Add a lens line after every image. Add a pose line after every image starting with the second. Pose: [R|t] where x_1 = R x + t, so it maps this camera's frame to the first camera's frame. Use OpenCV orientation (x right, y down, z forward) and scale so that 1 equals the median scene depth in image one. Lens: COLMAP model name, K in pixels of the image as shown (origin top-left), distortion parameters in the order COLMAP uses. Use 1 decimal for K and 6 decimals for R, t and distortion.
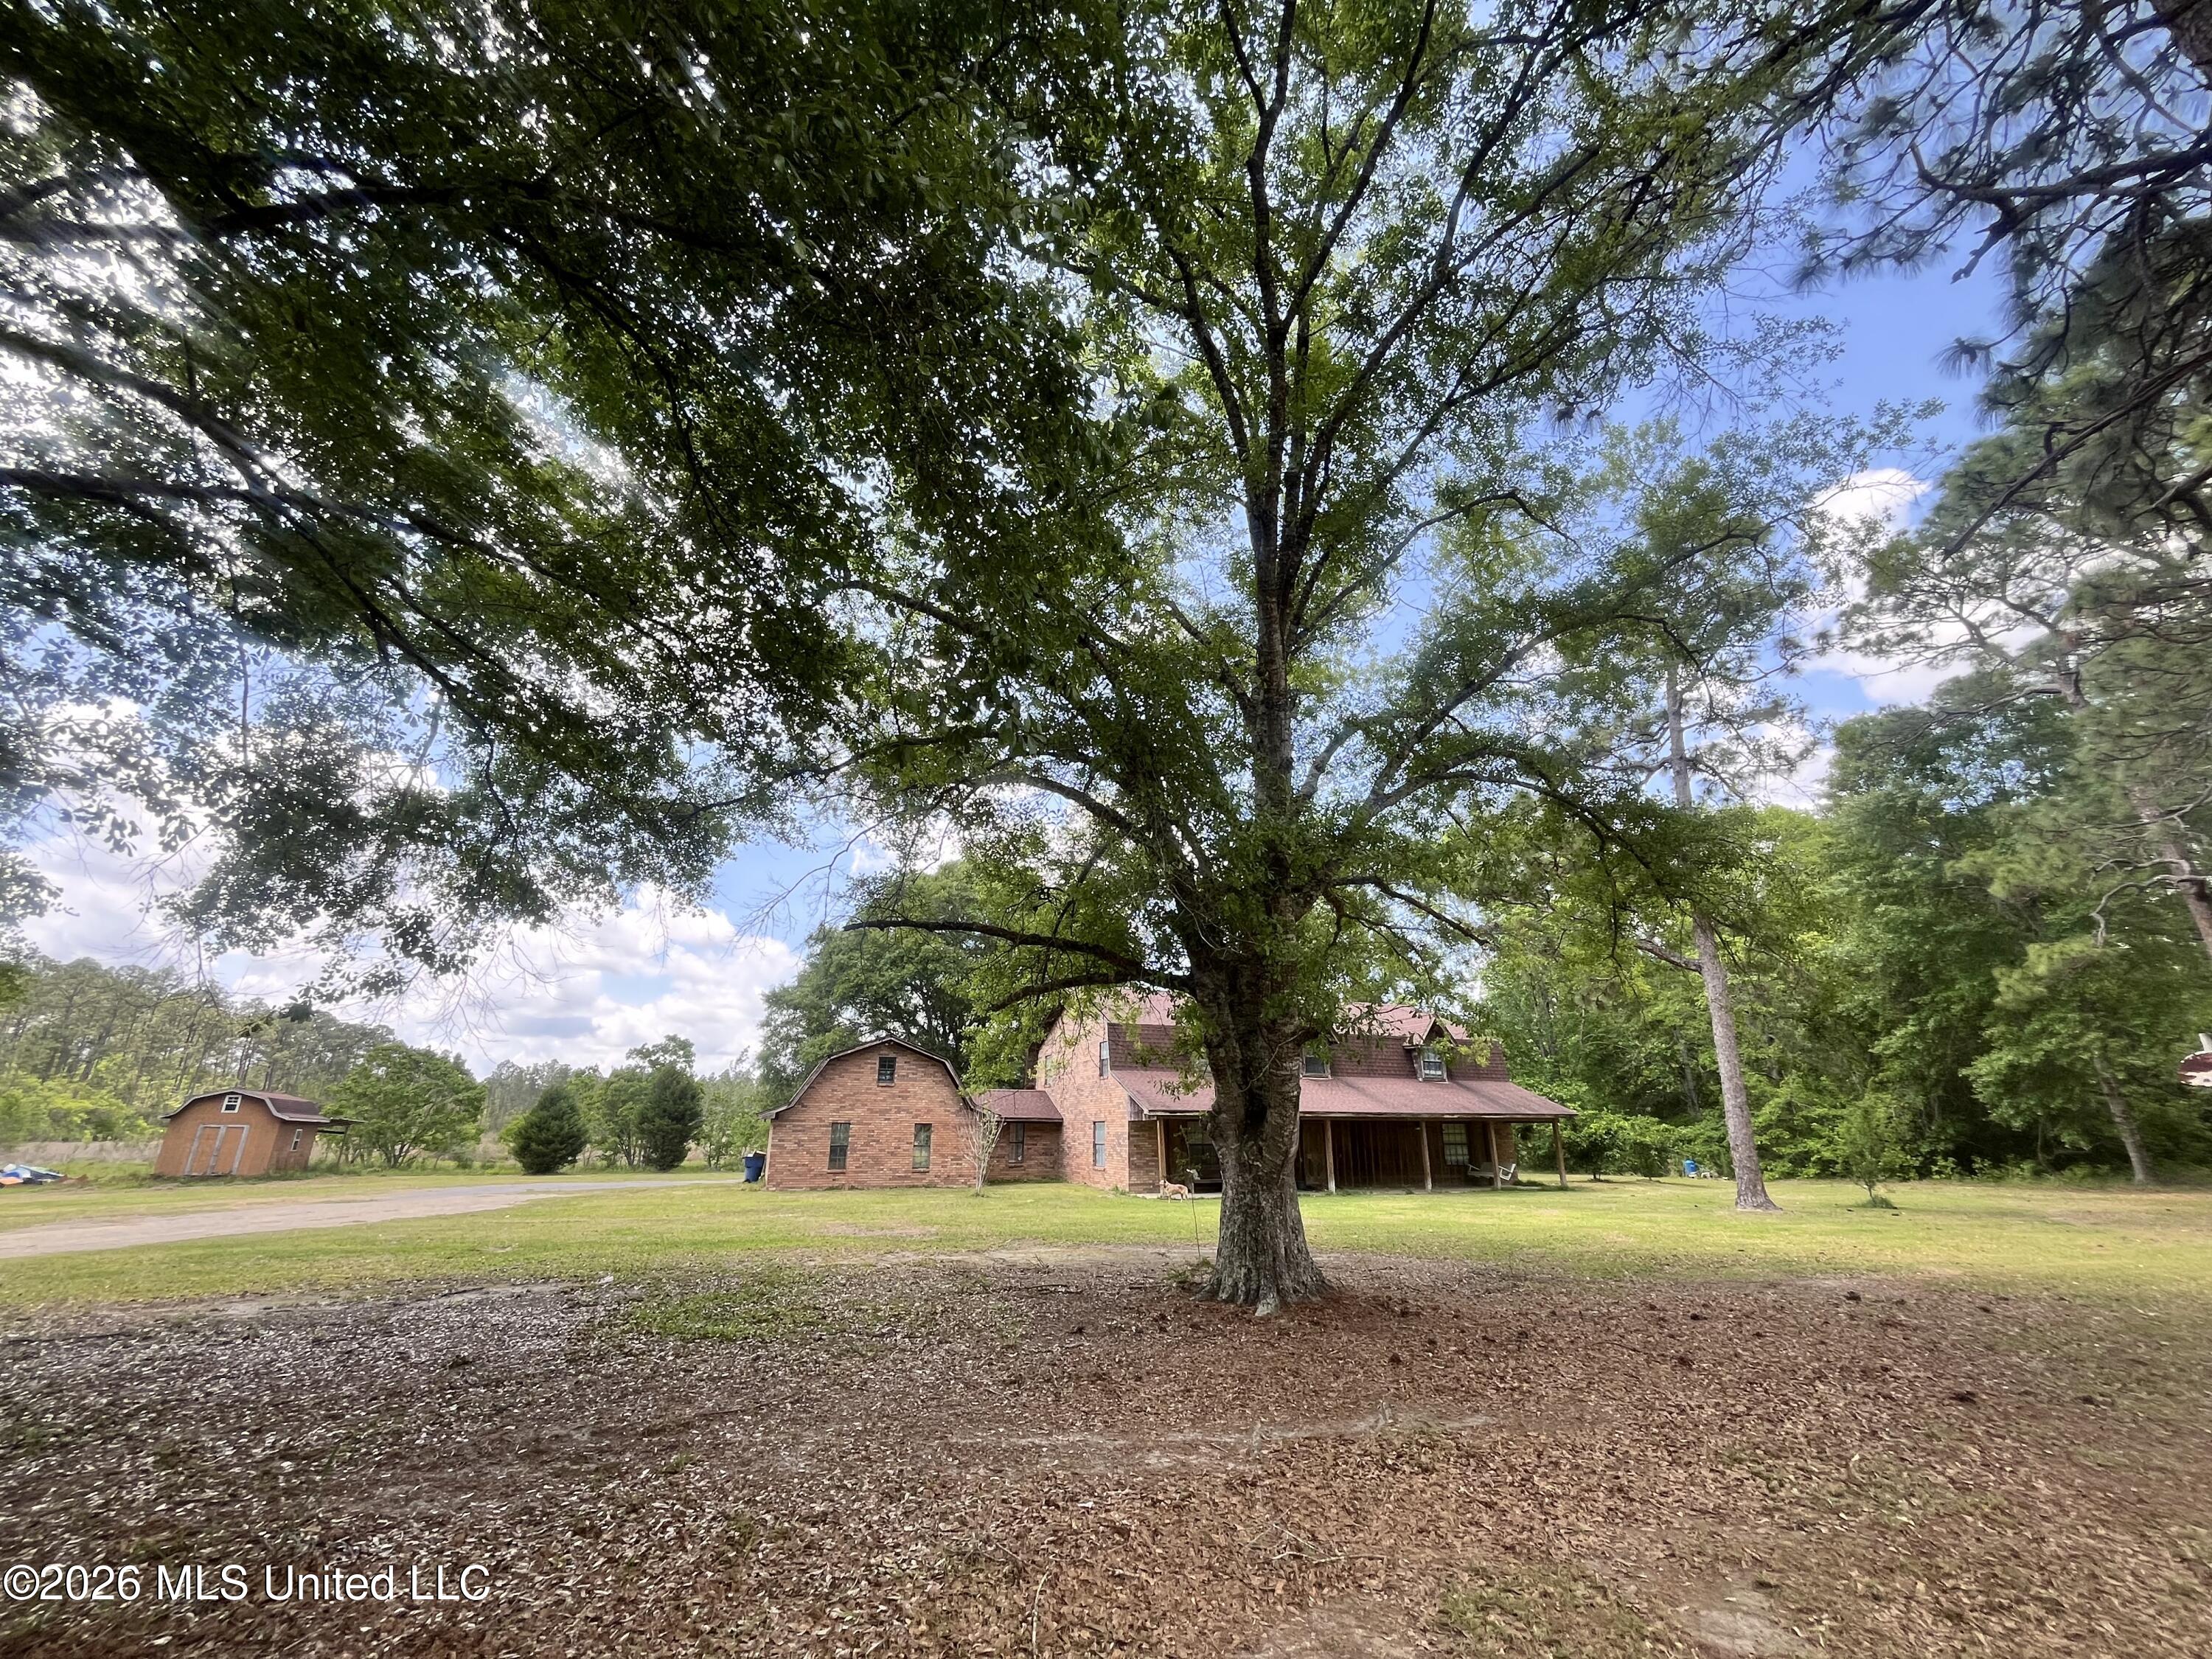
lens RADIAL K [[917.9, 0, 1106.0], [0, 917.9, 829.5], [0, 0, 1]] dist [0.001253, 0.000103]
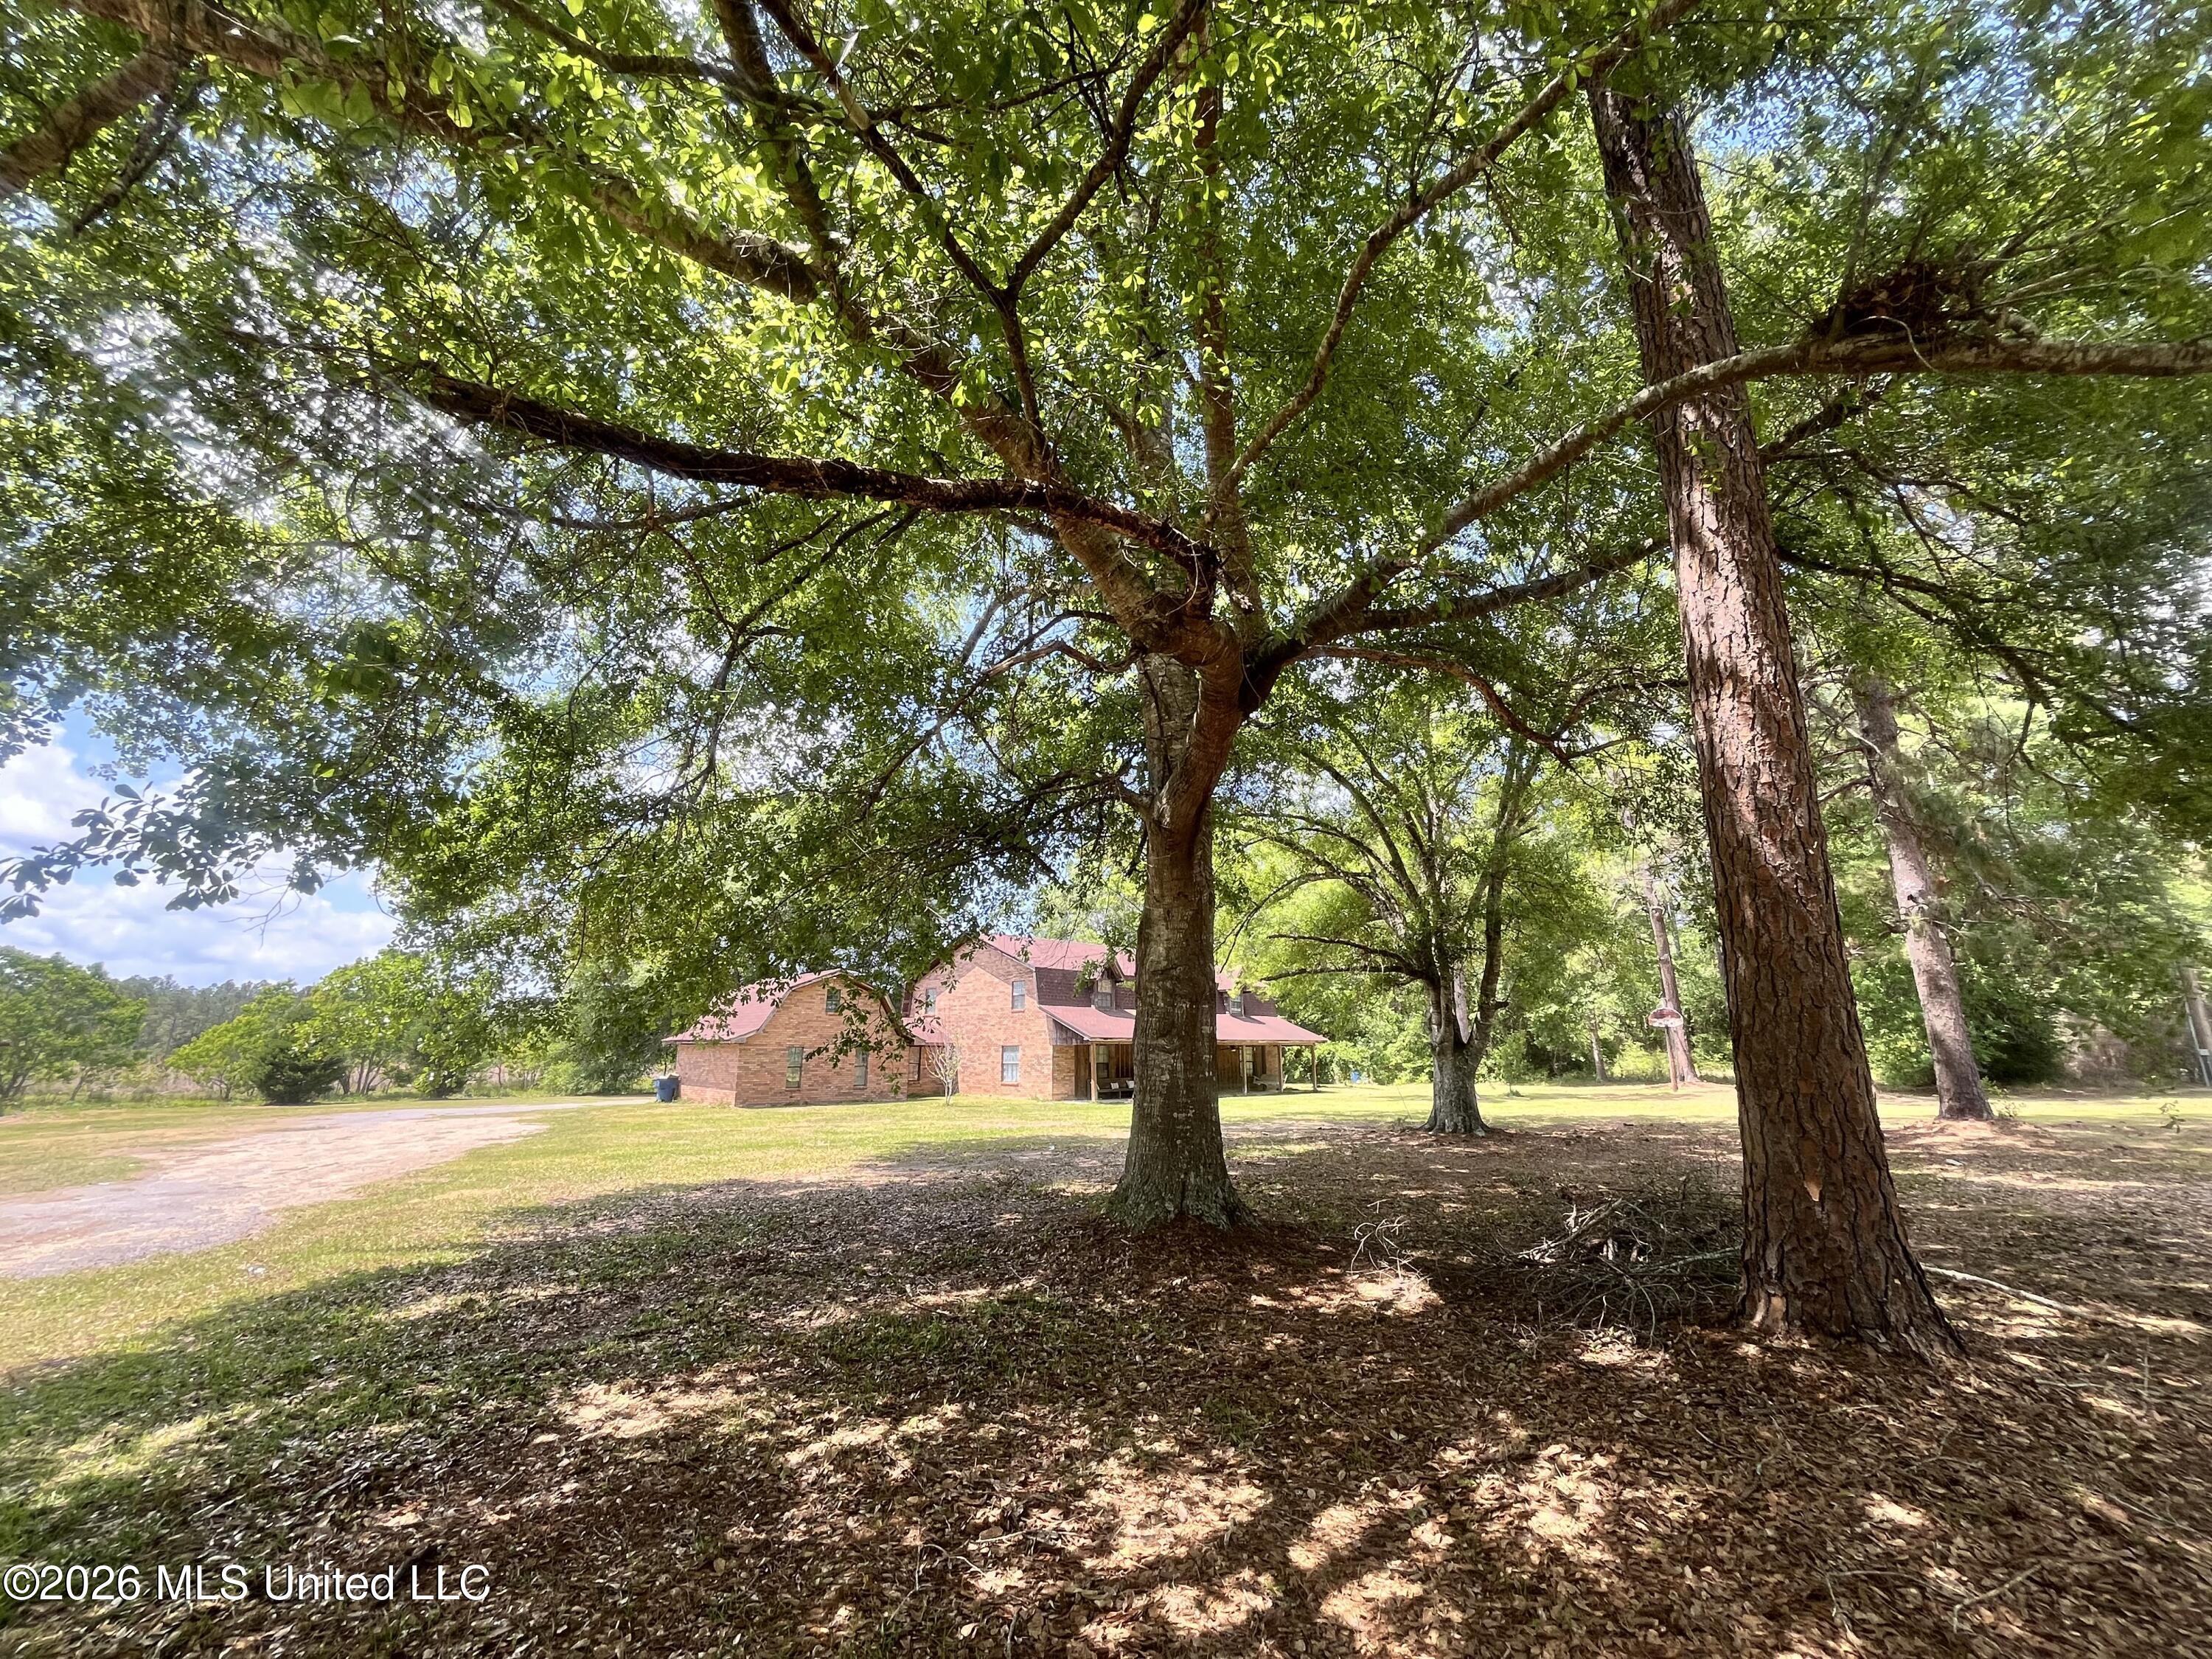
lens RADIAL K [[917.9, 0, 1106.0], [0, 917.9, 829.5], [0, 0, 1]] dist [0.001253, 0.000103]
pose [[0.912028, 0.095818, 0.398777, -0.394058], [-0.127288, 0.990442, 0.053133, -0.044998], [-0.389875, -0.099218, 0.915507, -0.131612]]
